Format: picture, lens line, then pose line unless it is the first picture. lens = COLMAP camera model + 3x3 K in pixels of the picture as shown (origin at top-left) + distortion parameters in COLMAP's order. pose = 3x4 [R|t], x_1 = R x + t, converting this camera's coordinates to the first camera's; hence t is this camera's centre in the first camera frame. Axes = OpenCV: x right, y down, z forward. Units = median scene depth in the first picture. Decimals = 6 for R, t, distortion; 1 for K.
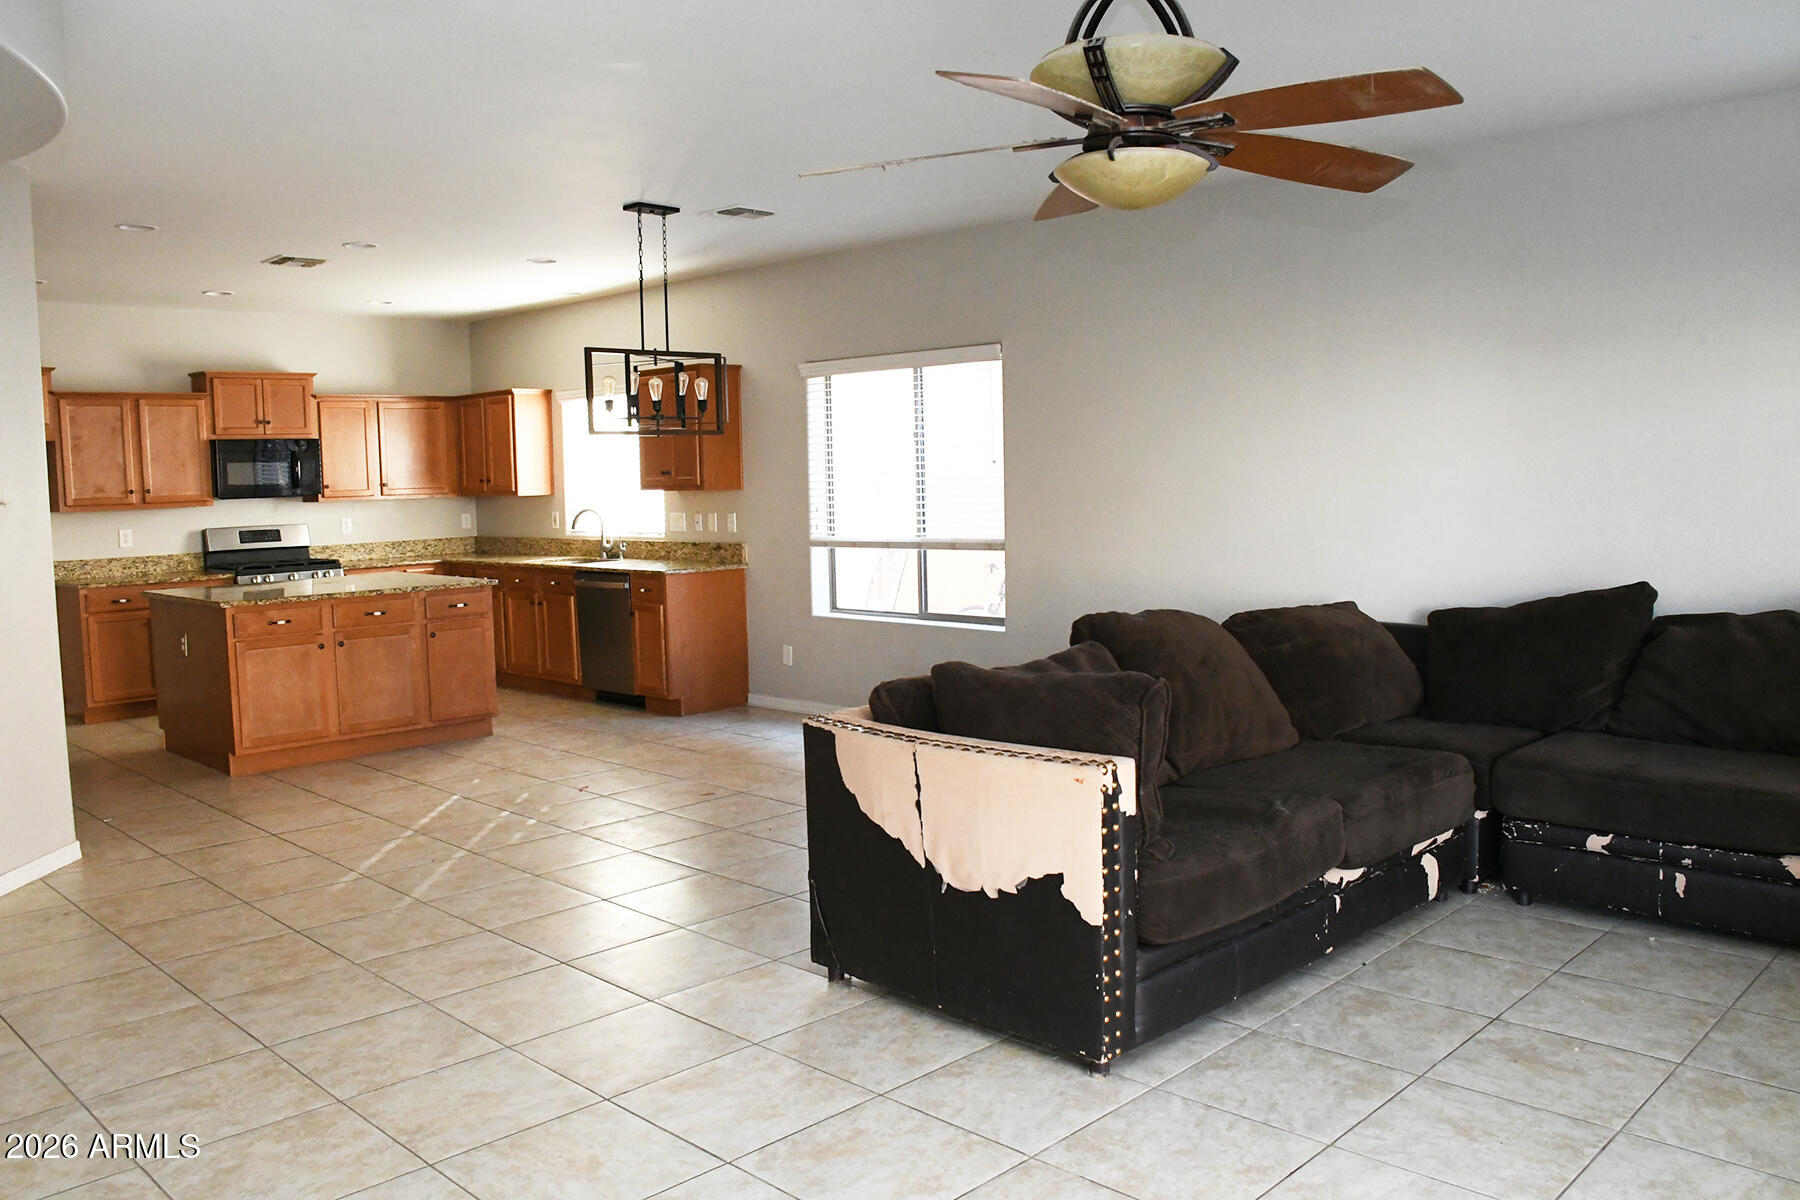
lens RADIAL K [[1423.5, 0, 900.0], [0, 1423.5, 600.0], [0, 0, 1]] dist [-0.153694, 0.114316]
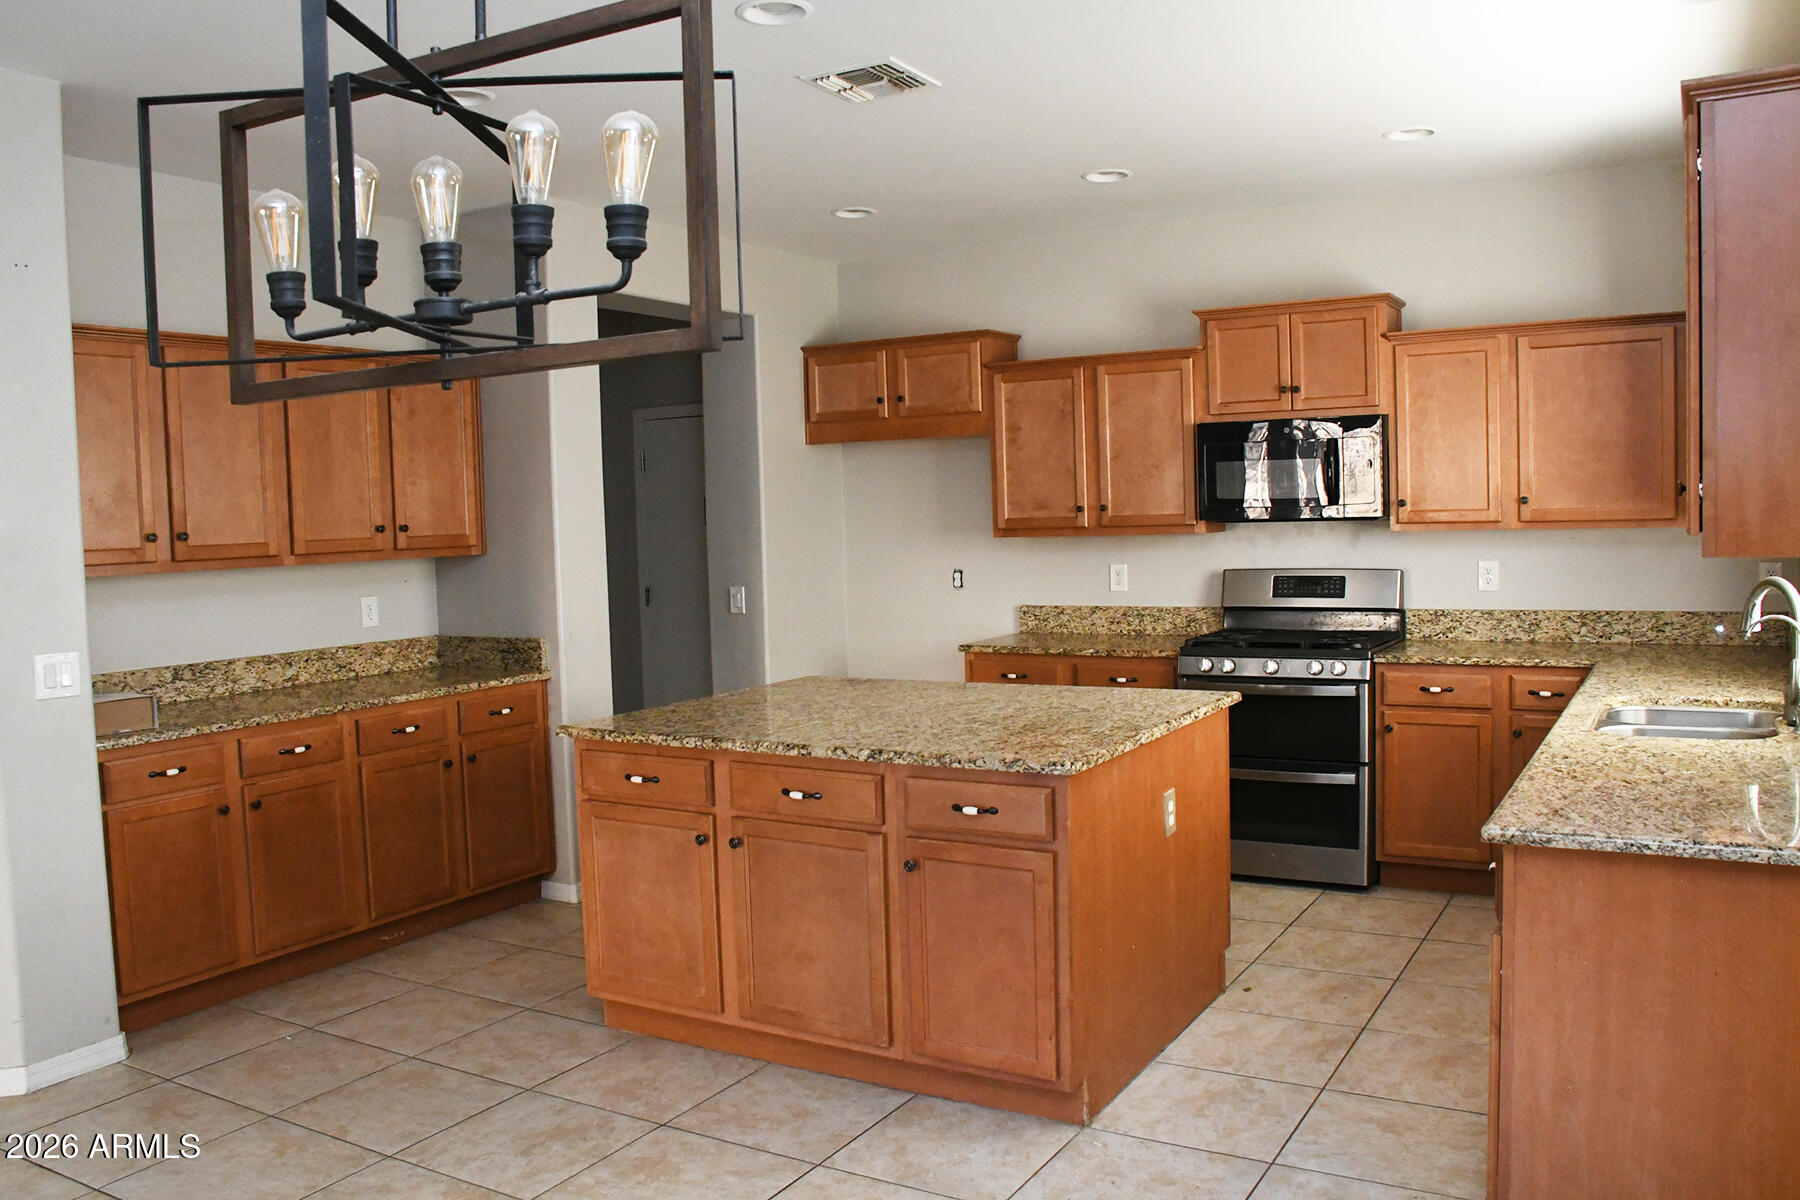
lens RADIAL K [[1423.5, 0, 900.0], [0, 1423.5, 600.0], [0, 0, 1]] dist [-0.153694, 0.114316]
pose [[0.243105, 0.076457, -0.966982, 0.070736], [-0.065220, 0.995921, 0.062349, -0.069703], [0.967805, 0.047909, 0.247100, 0.725509]]
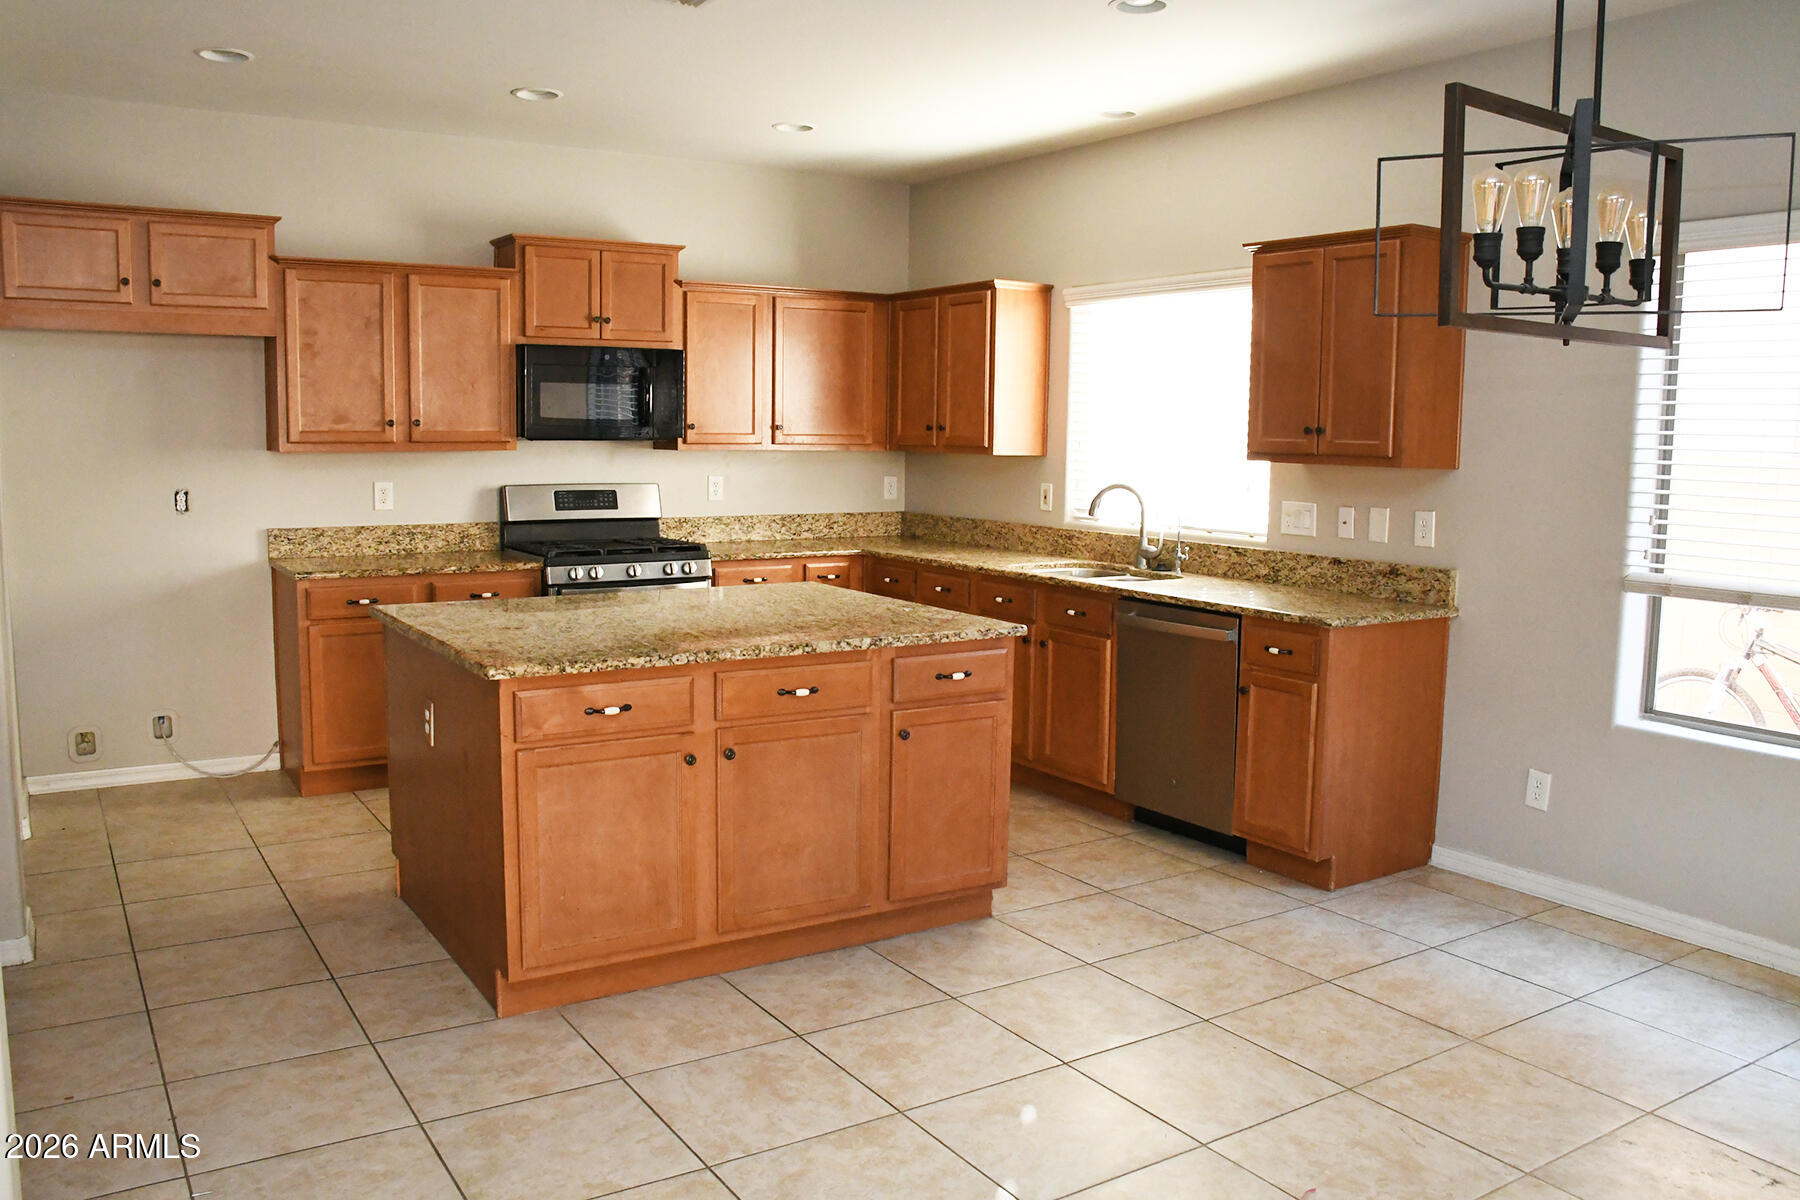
lens RADIAL K [[1423.5, 0, 900.0], [0, 1423.5, 600.0], [0, 0, 1]] dist [-0.153694, 0.114316]
pose [[0.974516, 0.063175, -0.215238, -0.188004], [-0.056571, 0.997723, 0.036713, -0.033974], [0.217068, -0.023601, 0.975871, 0.416221]]
